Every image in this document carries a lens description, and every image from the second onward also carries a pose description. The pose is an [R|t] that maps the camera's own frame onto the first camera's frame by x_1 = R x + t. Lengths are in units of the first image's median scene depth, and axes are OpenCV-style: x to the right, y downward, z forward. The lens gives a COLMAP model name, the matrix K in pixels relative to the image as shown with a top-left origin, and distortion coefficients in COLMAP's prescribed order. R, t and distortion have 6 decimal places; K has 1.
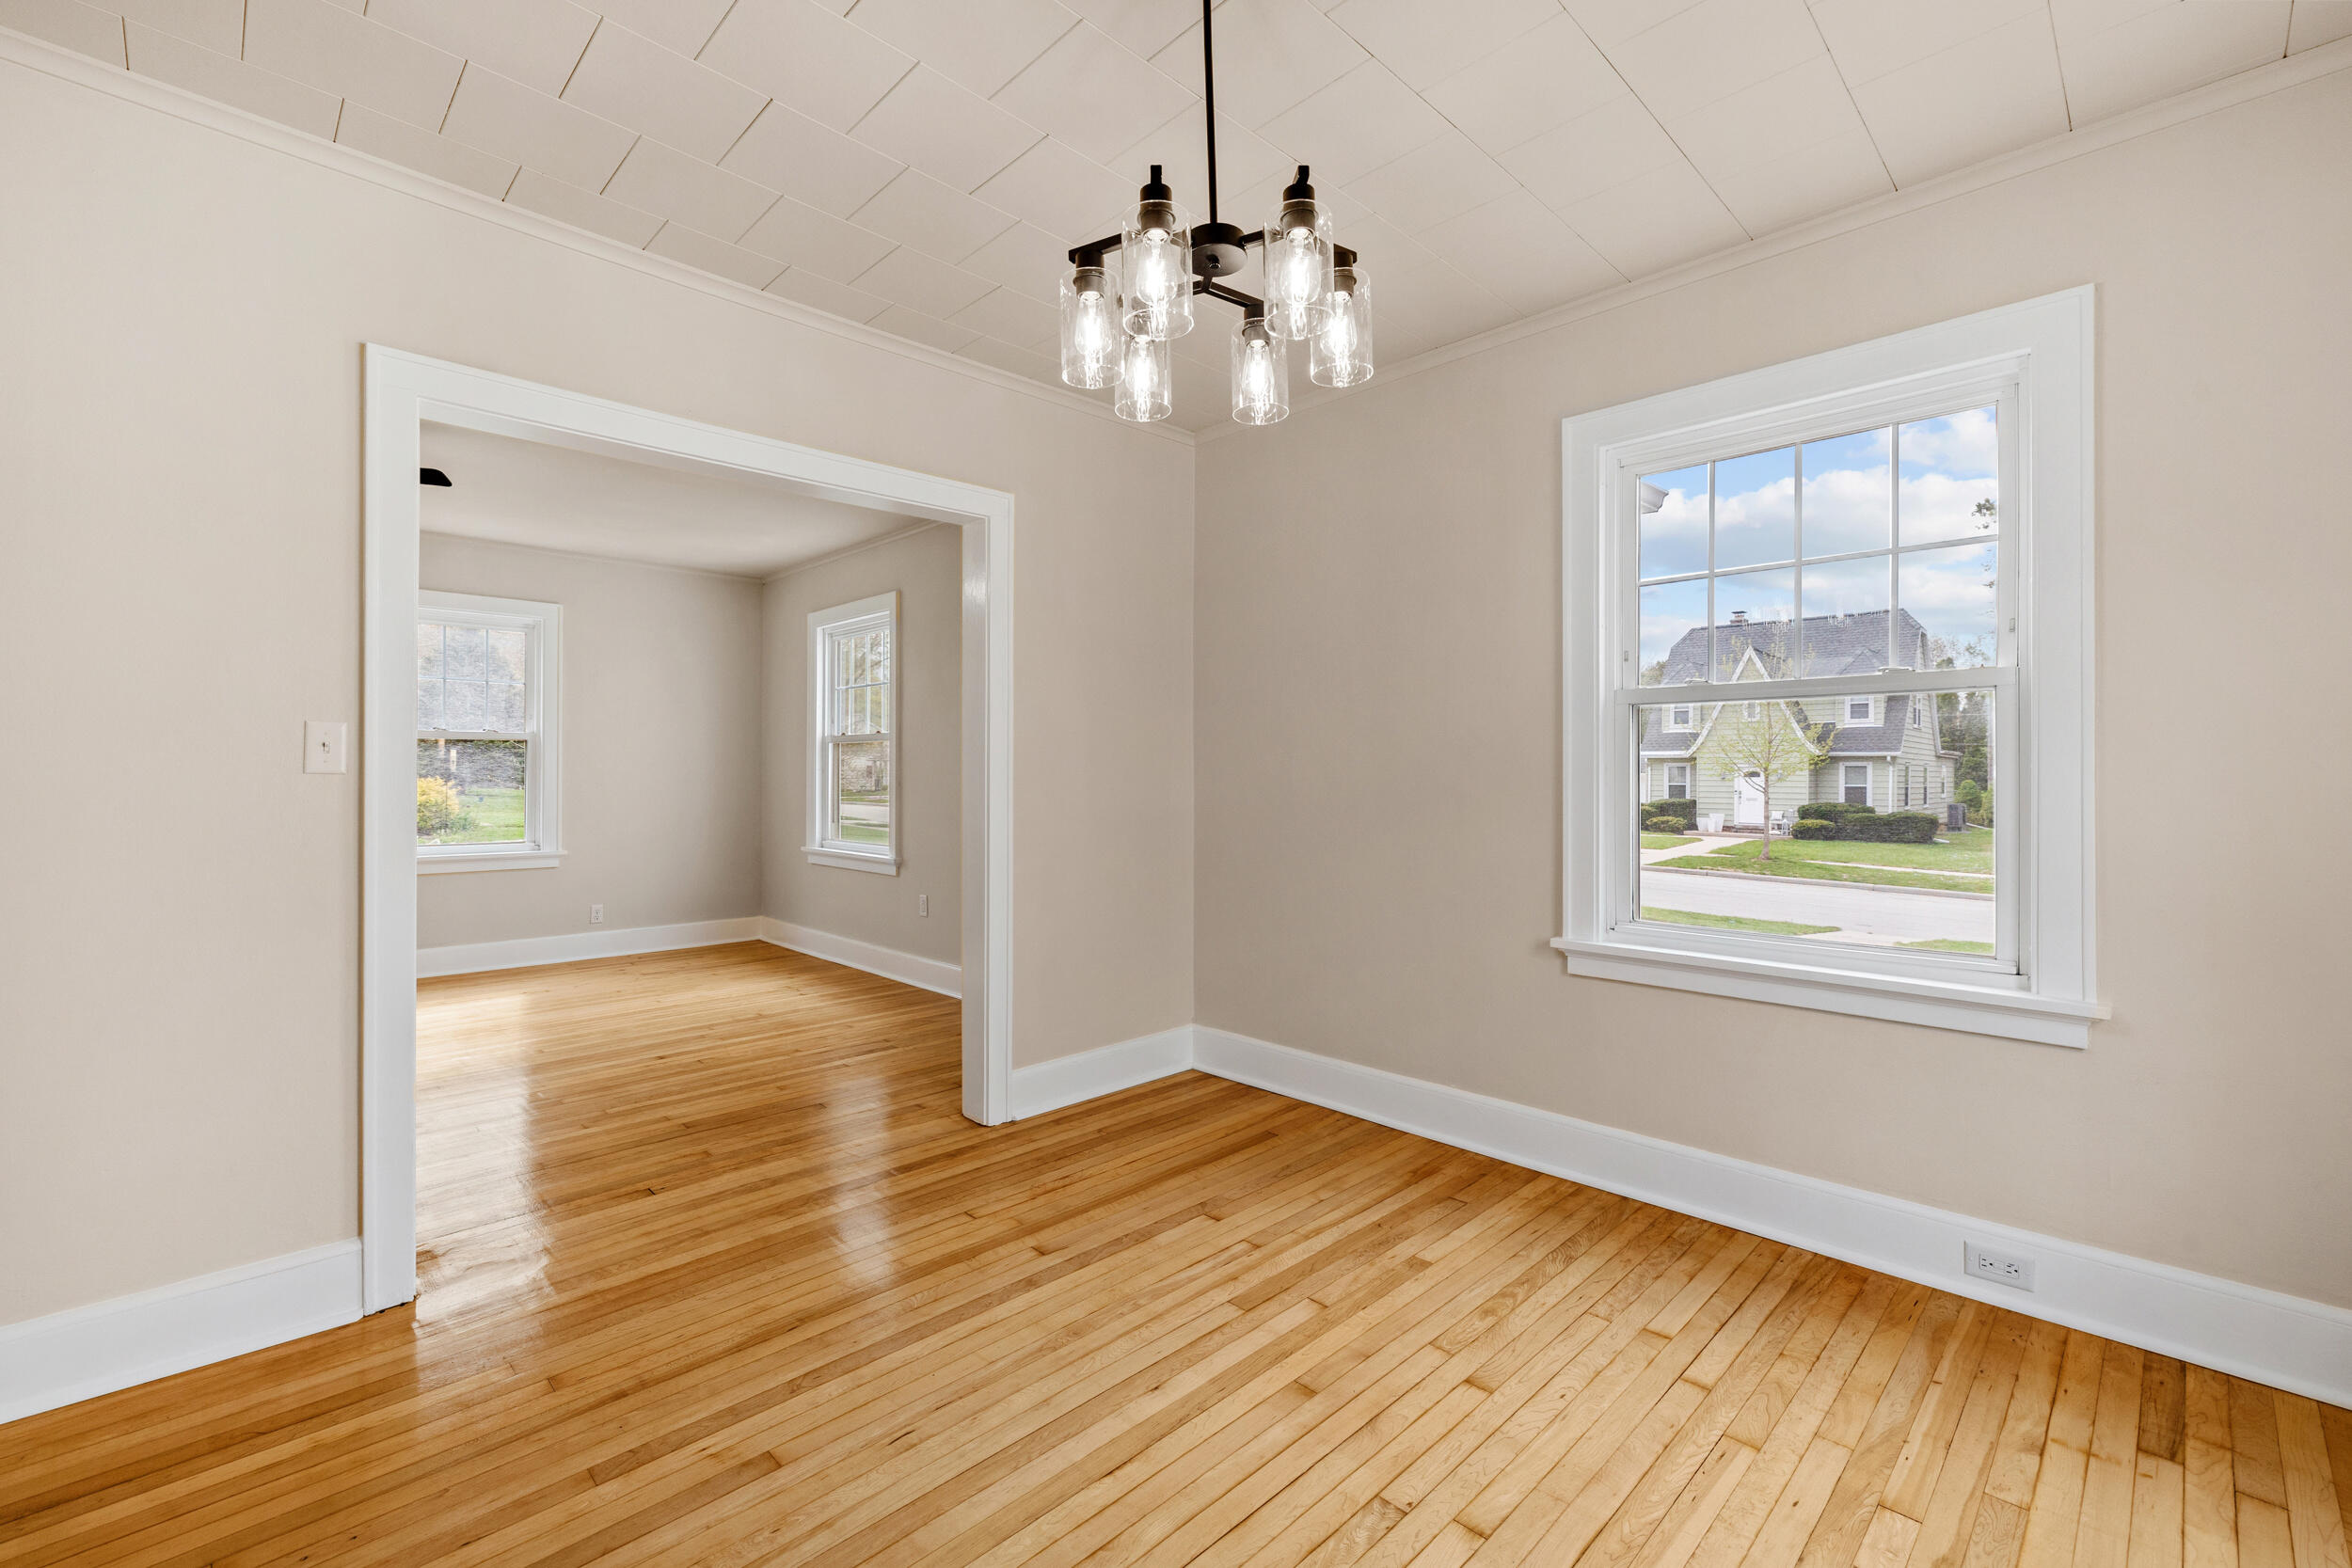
lens RADIAL K [[996.4, 0, 1179.7], [0, 996.4, 784.5], [0, 0, 1]] dist [0.002762, 0.000829]
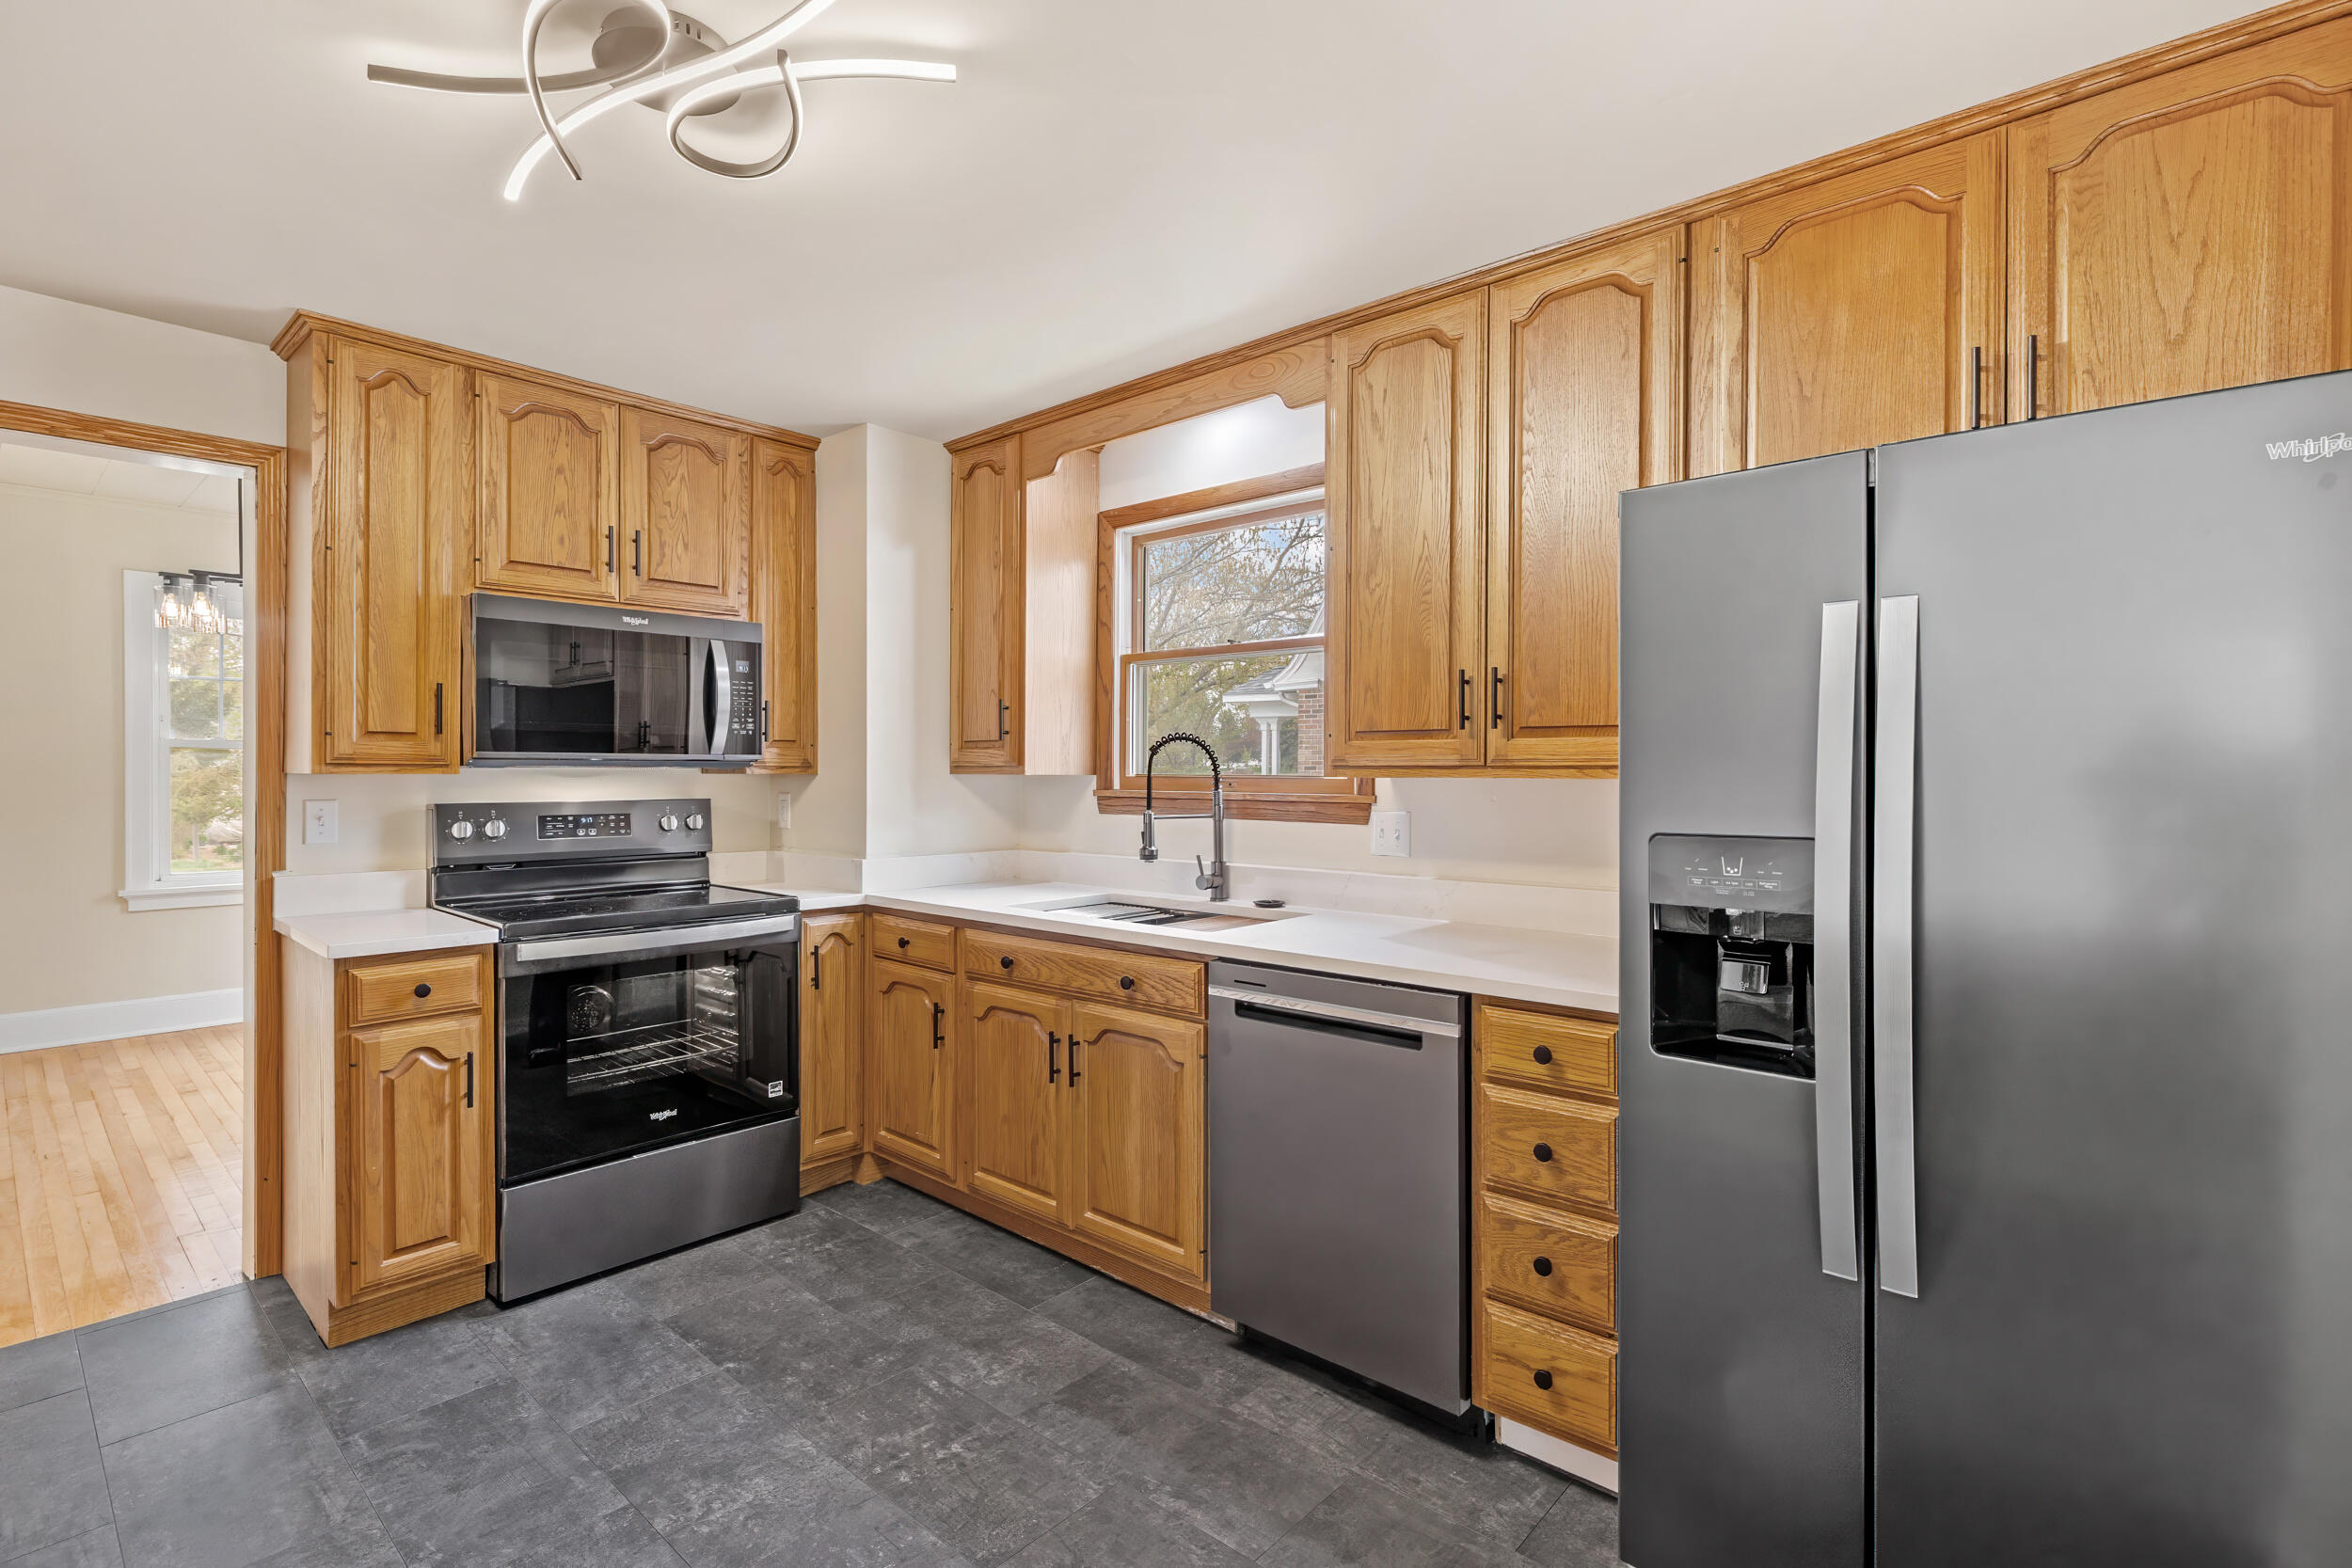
lens RADIAL K [[1093.4, 0, 1170.1], [0, 1093.4, 769.8], [0, 0, 1]] dist [-0.001698, 0.002022]
pose [[-0.052858, -0.002387, 0.998599, -1.584240], [0.003367, 0.999991, 0.002568, -0.042480], [-0.998596, 0.003498, -0.052850, -0.641647]]
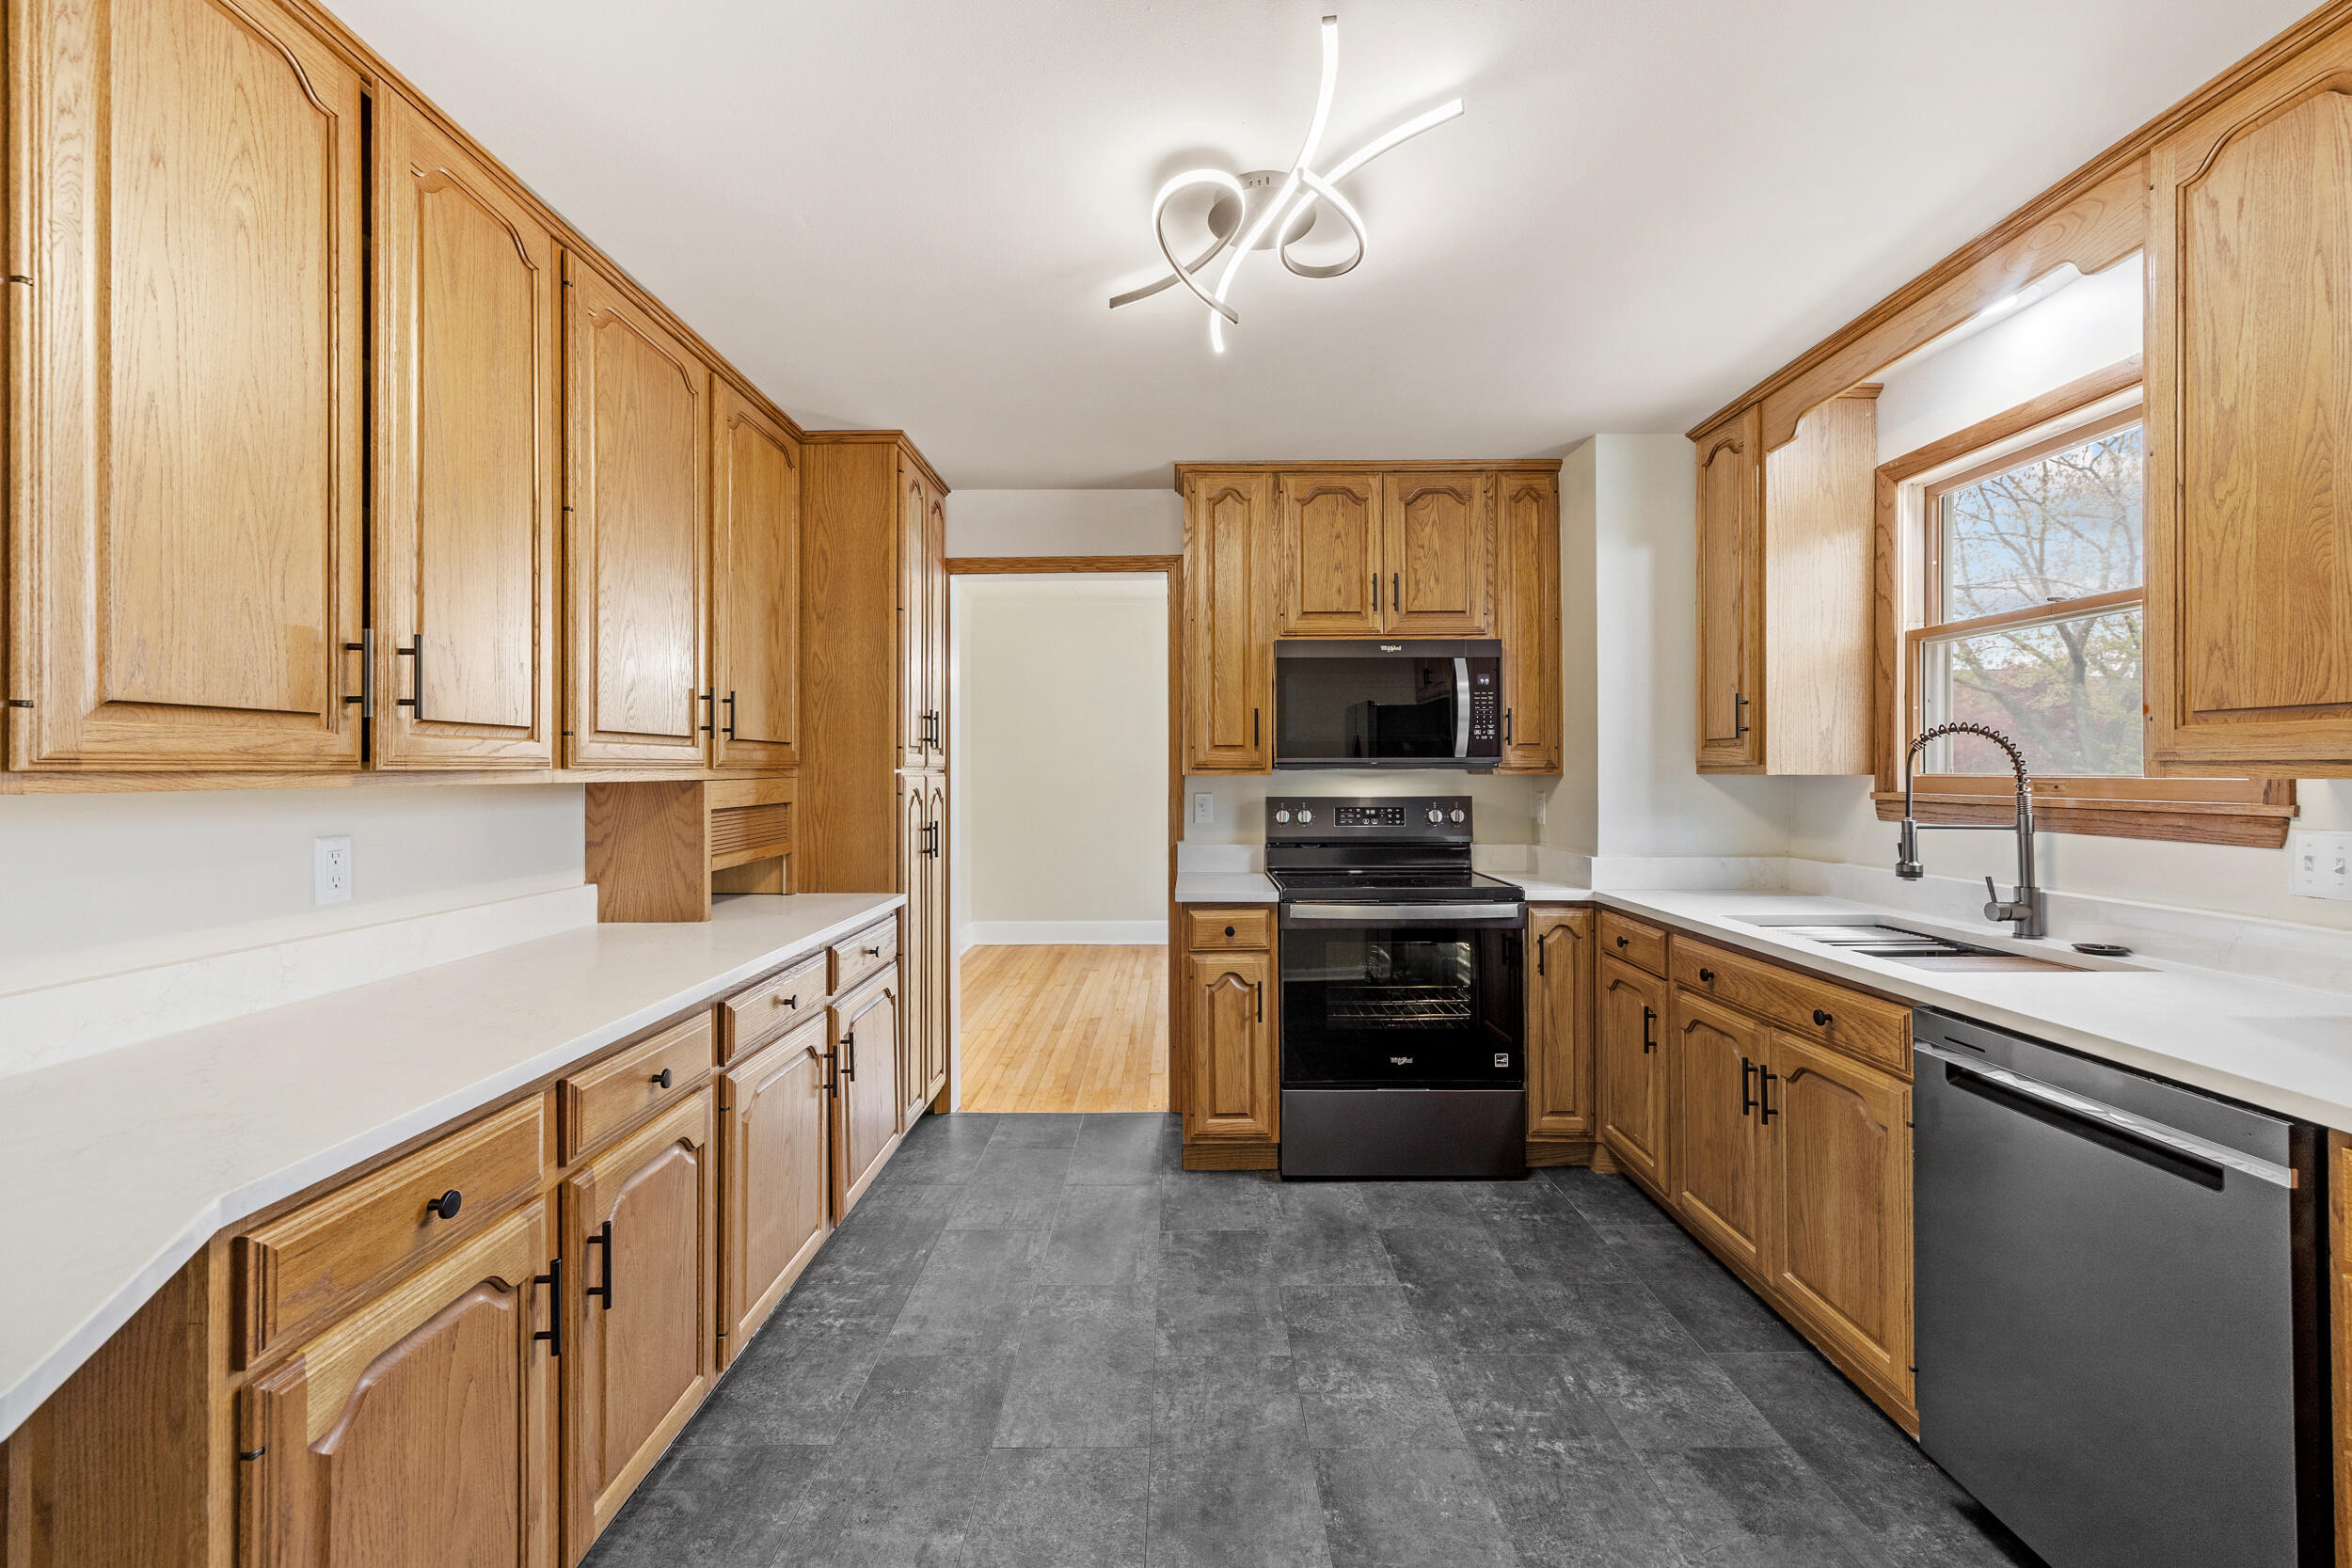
lens RADIAL K [[996.4, 0, 1176.3], [0, 996.4, 763.6], [0, 0, 1]] dist [0.002762, 0.000829]
pose [[0.708568, 0.000337, 0.705642, -1.500585], [0.009067, 0.999913, -0.009582, -0.041437], [-0.705584, 0.013188, 0.708504, -0.838638]]
